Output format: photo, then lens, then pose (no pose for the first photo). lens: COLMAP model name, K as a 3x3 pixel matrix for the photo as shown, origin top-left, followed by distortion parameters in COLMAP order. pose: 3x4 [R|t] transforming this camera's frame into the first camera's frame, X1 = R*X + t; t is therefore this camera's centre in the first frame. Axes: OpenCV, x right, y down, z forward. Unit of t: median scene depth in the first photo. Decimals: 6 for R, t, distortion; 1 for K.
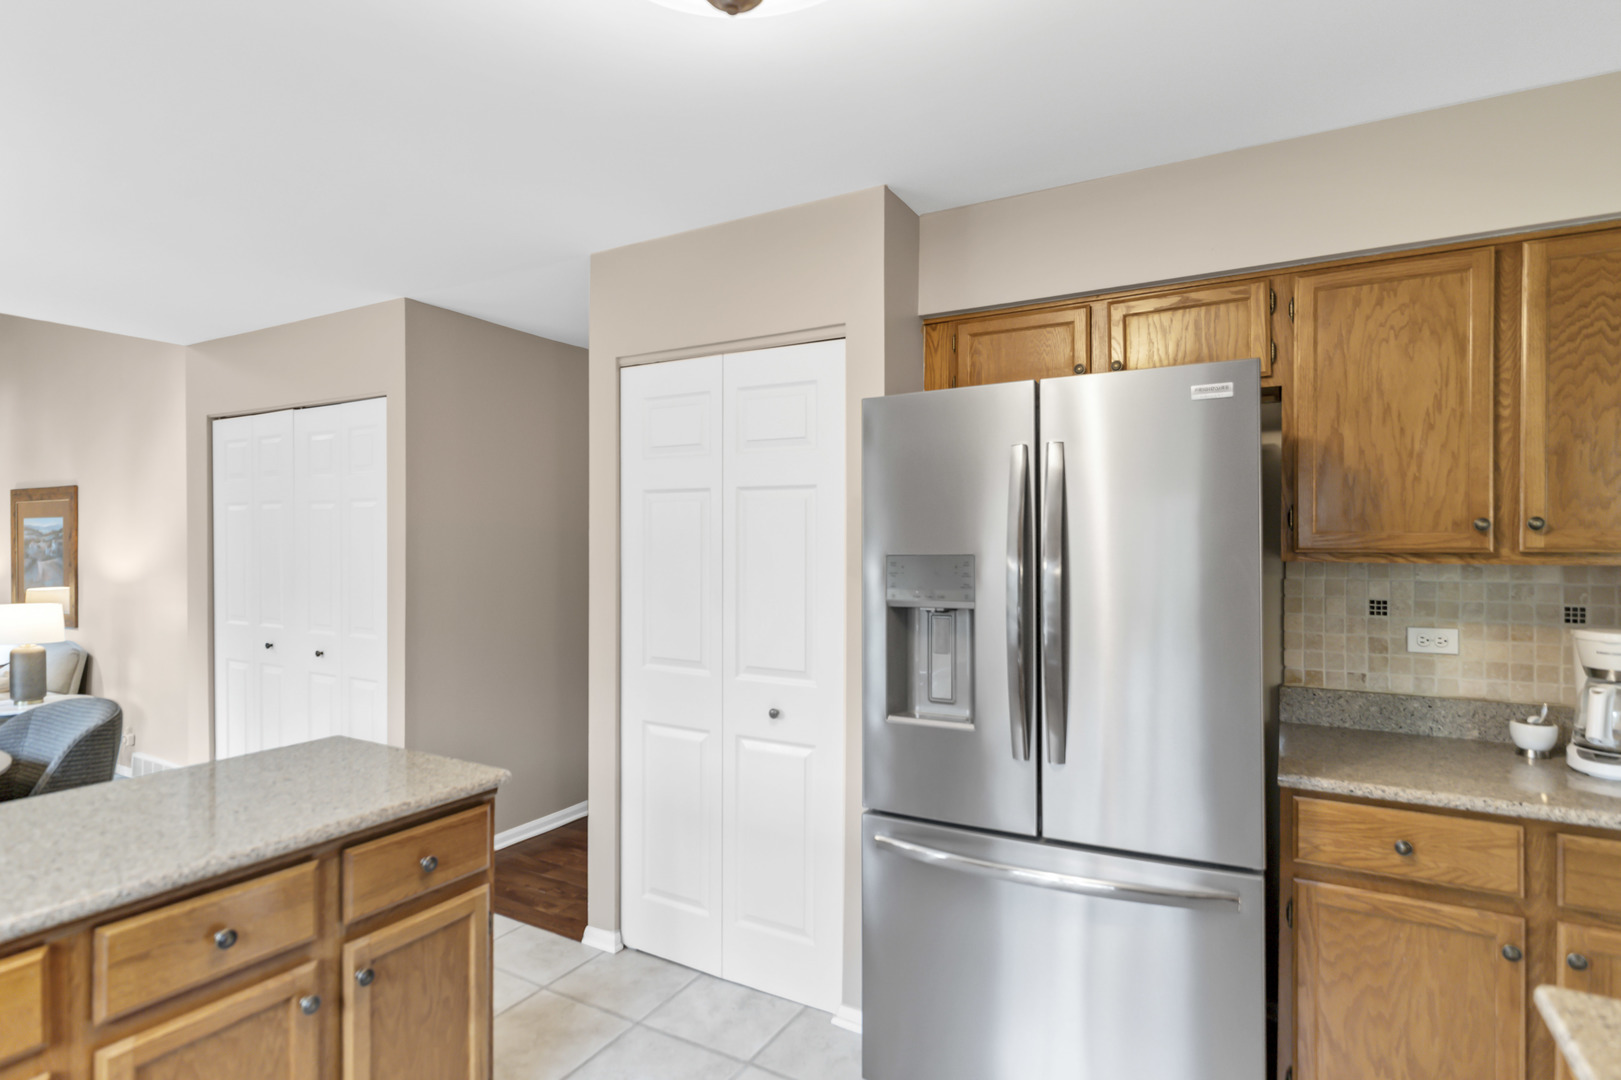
lens RADIAL K [[816.6, 0, 779.9], [0, 816.6, 551.0], [0, 0, 1]] dist [-0.003615, 0.002320]
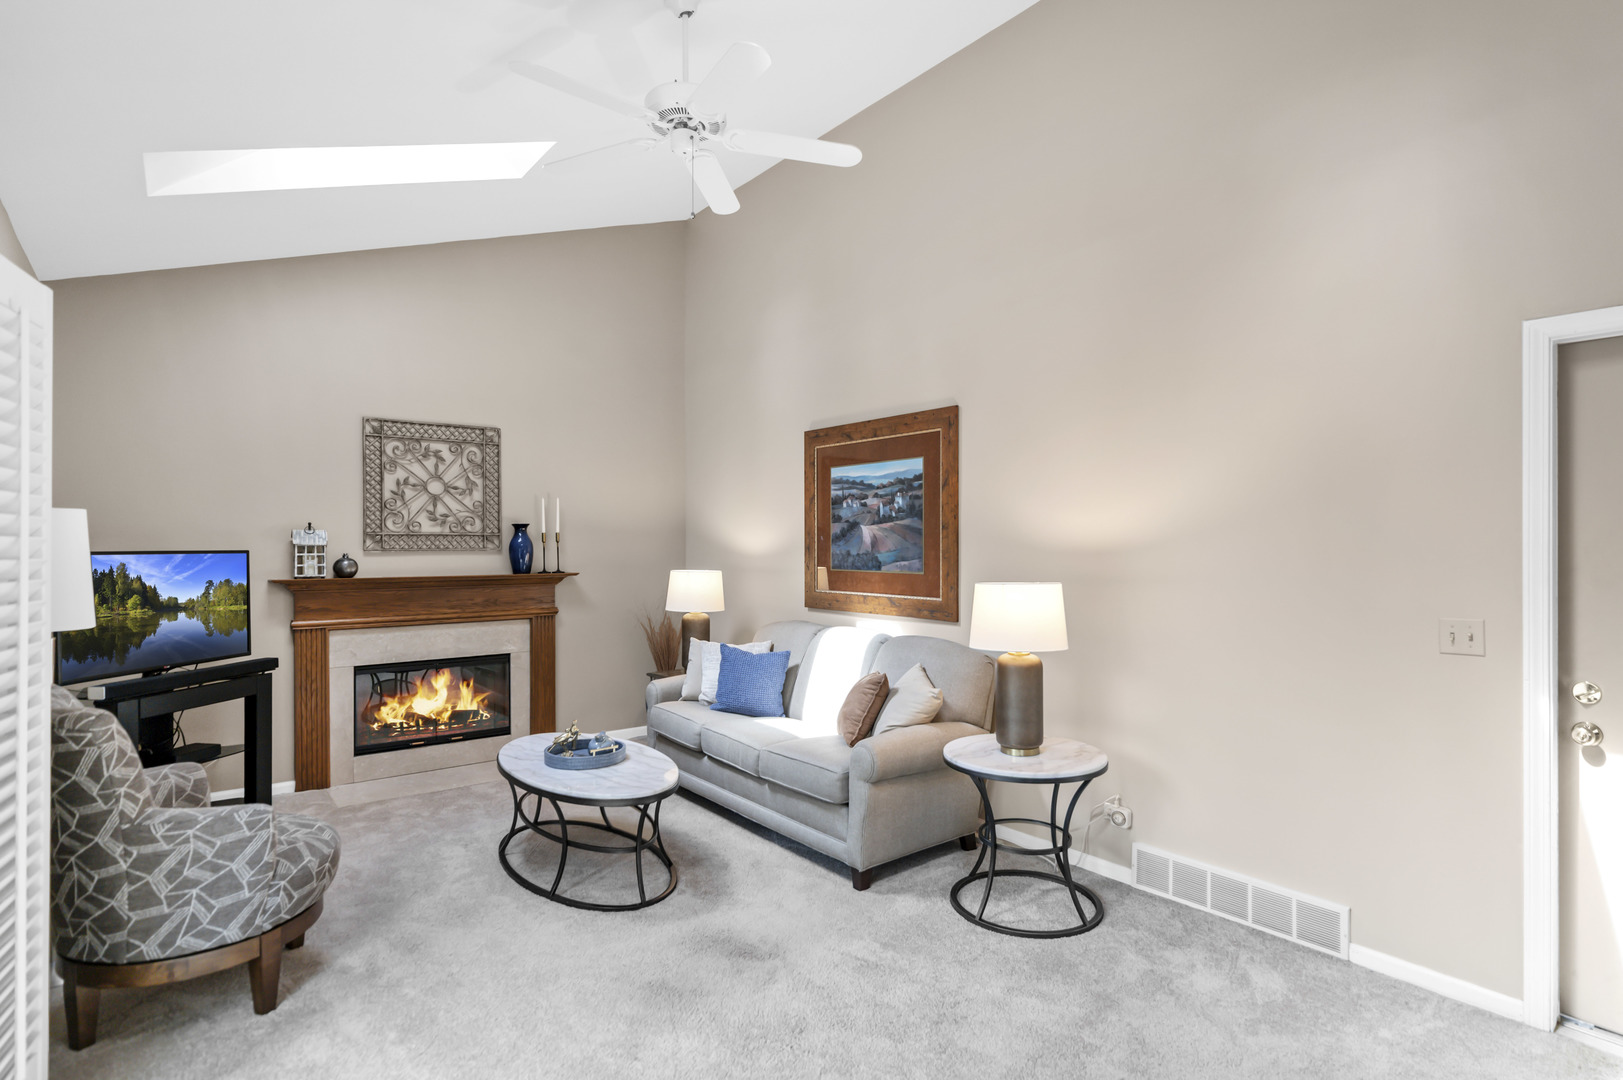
lens RADIAL K [[817.6, 0, 820.7], [0, 817.6, 549.1], [0, 0, 1]] dist [-0.003615, 0.002320]
pose [[0.924412, -0.005260, -0.381358, -1.886543], [0.005782, 0.999983, 0.000222, 0.091889], [0.381351, -0.002410, 0.924427, 0.922450]]
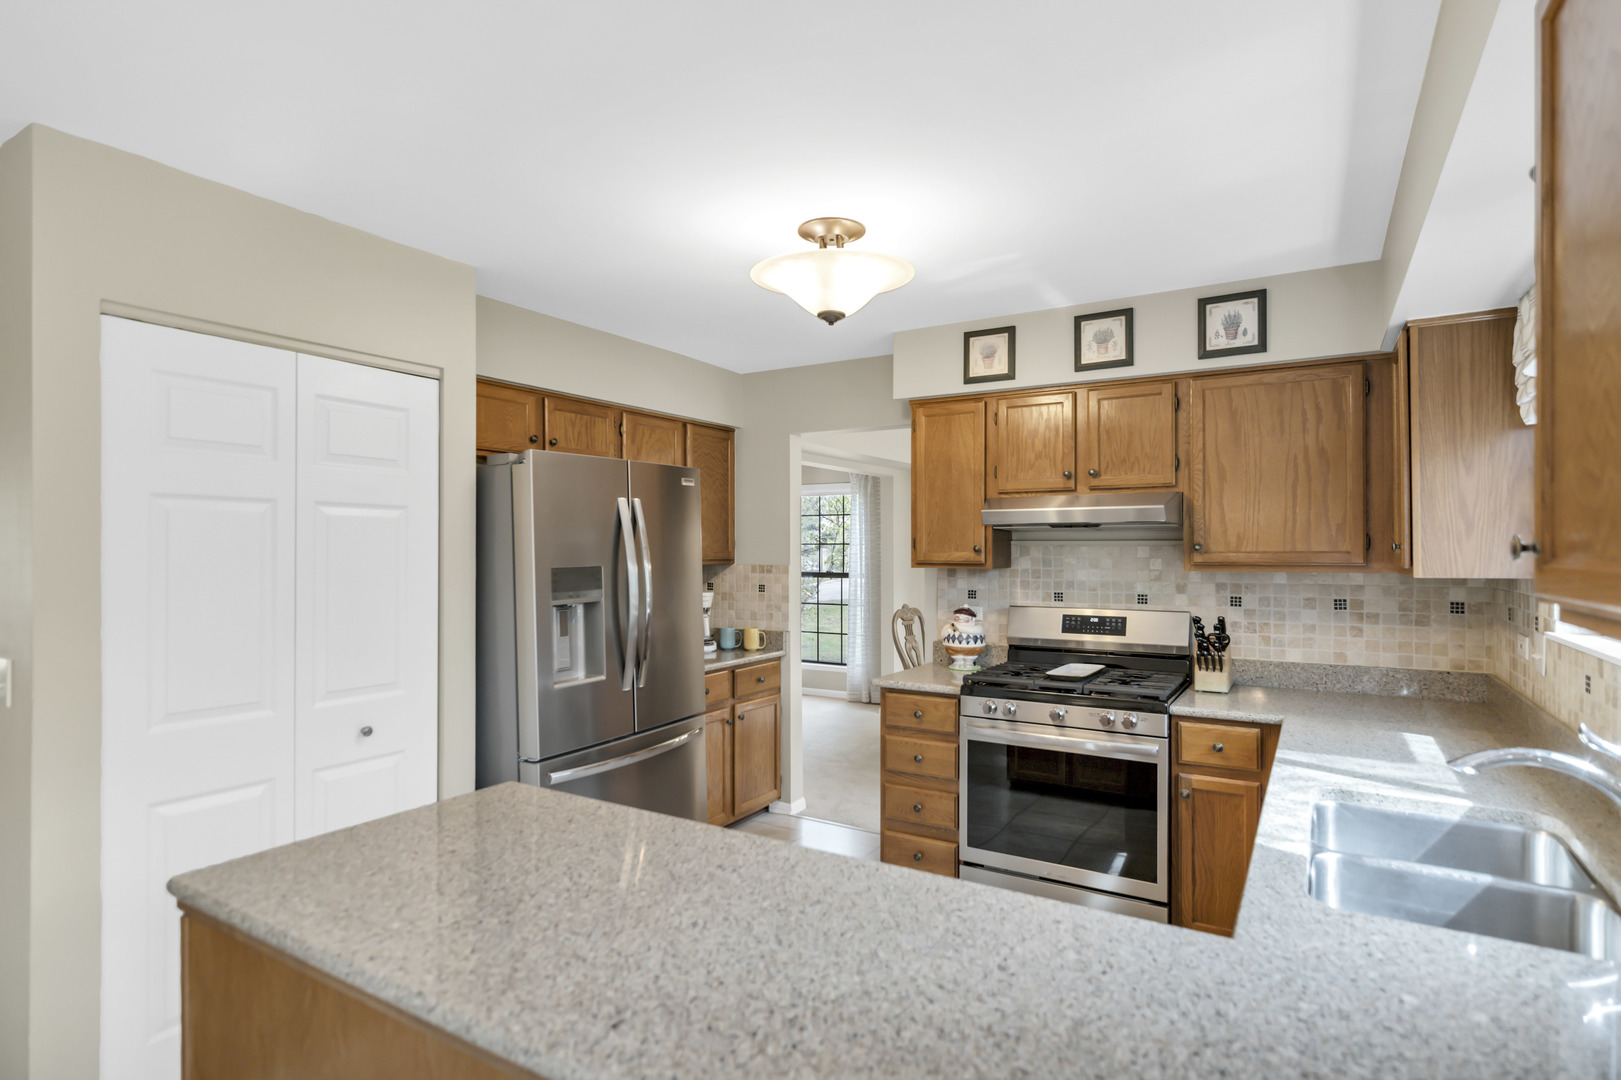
lens RADIAL K [[816.6, 0, 837.3], [0, 816.6, 547.3], [0, 0, 1]] dist [-0.003615, 0.002320]
pose [[0.012696, -0.002122, 0.999917, -0.982414], [0.006864, 0.999974, 0.002035, -0.024331], [-0.999896, 0.006838, 0.012710, 0.400663]]
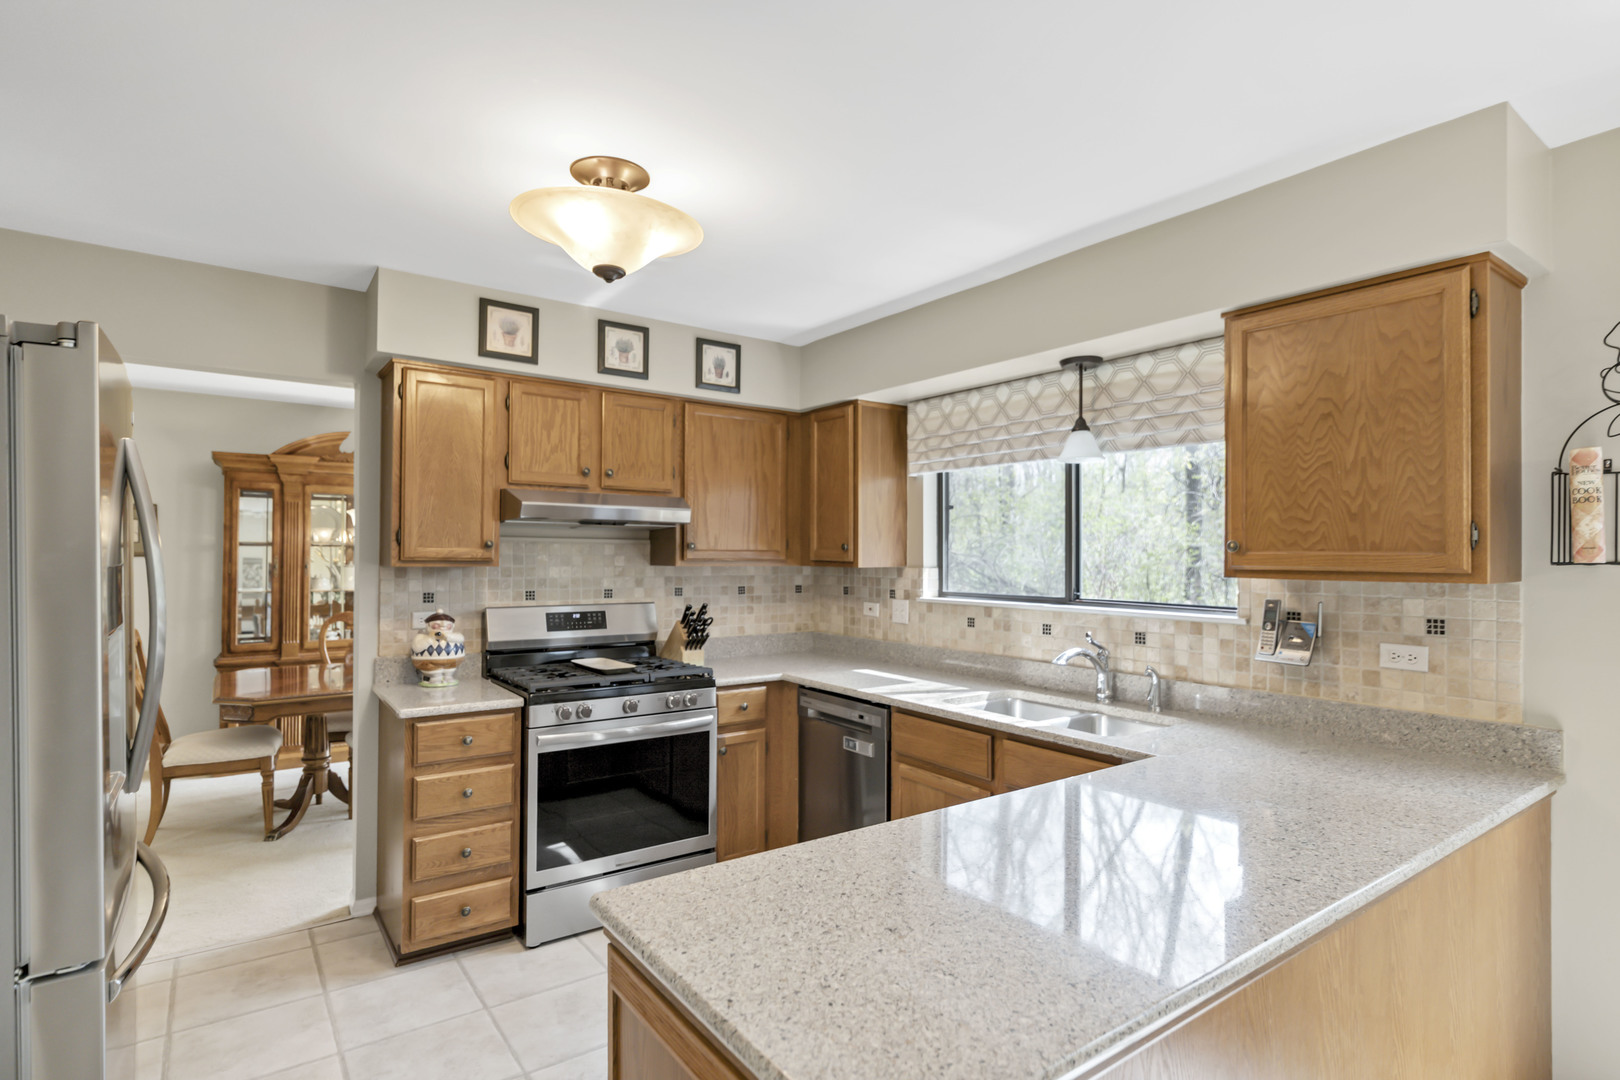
lens RADIAL K [[816.1, 0, 812.1], [0, 816.1, 548.4], [0, 0, 1]] dist [-0.003615, 0.002320]
pose [[-0.912893, -0.006629, 0.408146, -0.551802], [-0.008273, 0.999963, -0.002264, -0.012455], [-0.408116, -0.005443, -0.912914, 1.088409]]
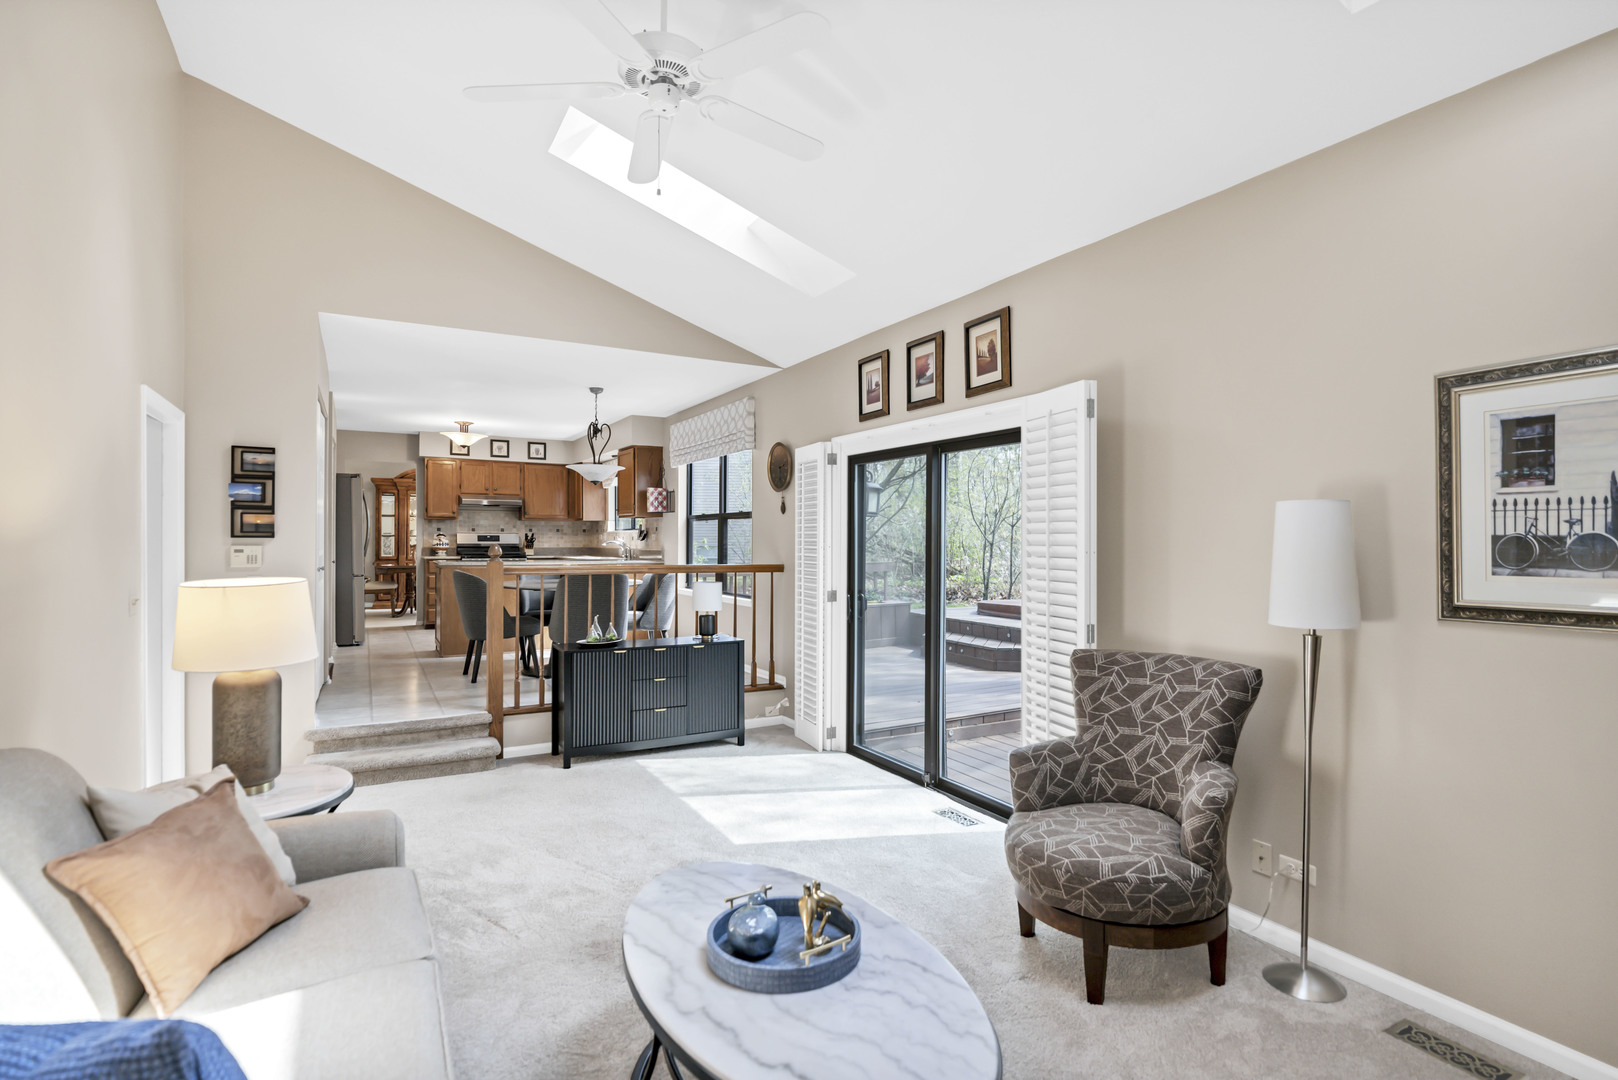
lens RADIAL K [[815.1, 0, 823.0], [0, 815.1, 536.9], [0, 0, 1]] dist [-0.003615, 0.002320]
pose [[-0.862324, -0.007238, 0.506306, -3.149794], [-0.005977, 0.999974, 0.004115, 0.075755], [-0.506322, 0.000523, -0.862344, 2.671597]]
